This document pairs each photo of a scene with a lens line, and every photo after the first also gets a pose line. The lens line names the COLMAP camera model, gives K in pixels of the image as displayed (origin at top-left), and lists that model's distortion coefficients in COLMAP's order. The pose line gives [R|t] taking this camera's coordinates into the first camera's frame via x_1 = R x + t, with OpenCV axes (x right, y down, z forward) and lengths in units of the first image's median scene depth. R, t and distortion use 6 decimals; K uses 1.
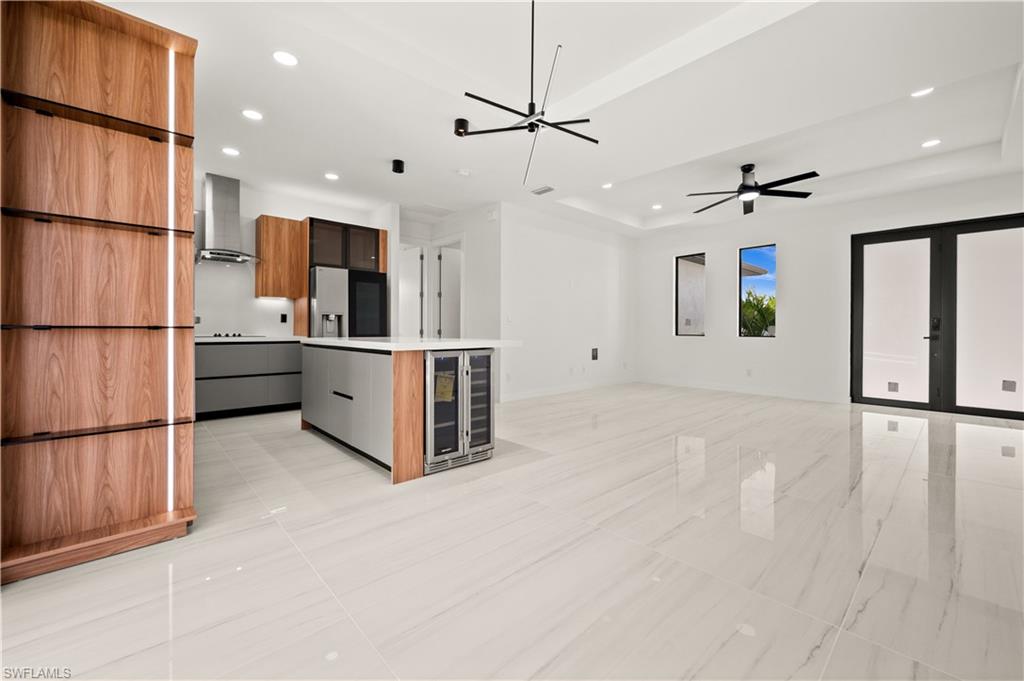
lens RADIAL K [[415.0, 0, 516.8], [0, 415.0, 331.3], [0, 0, 1]] dist [-0.000113, -0.000102]
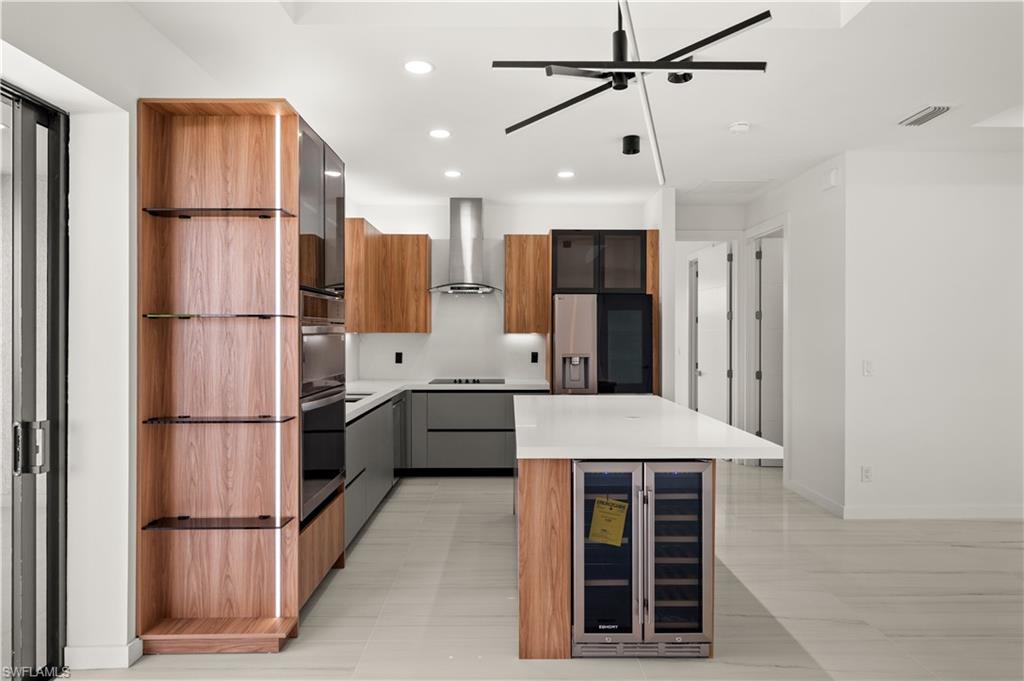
lens RADIAL K [[571.9, 0, 511.5], [0, 571.9, 337.2], [0, 0, 1]] dist [0.002868, 0.000579]
pose [[0.739500, 0.000468, -0.673156, 0.284632], [-0.001784, 0.999998, -0.001265, -0.131842], [0.673154, 0.002136, 0.739500, 0.291886]]
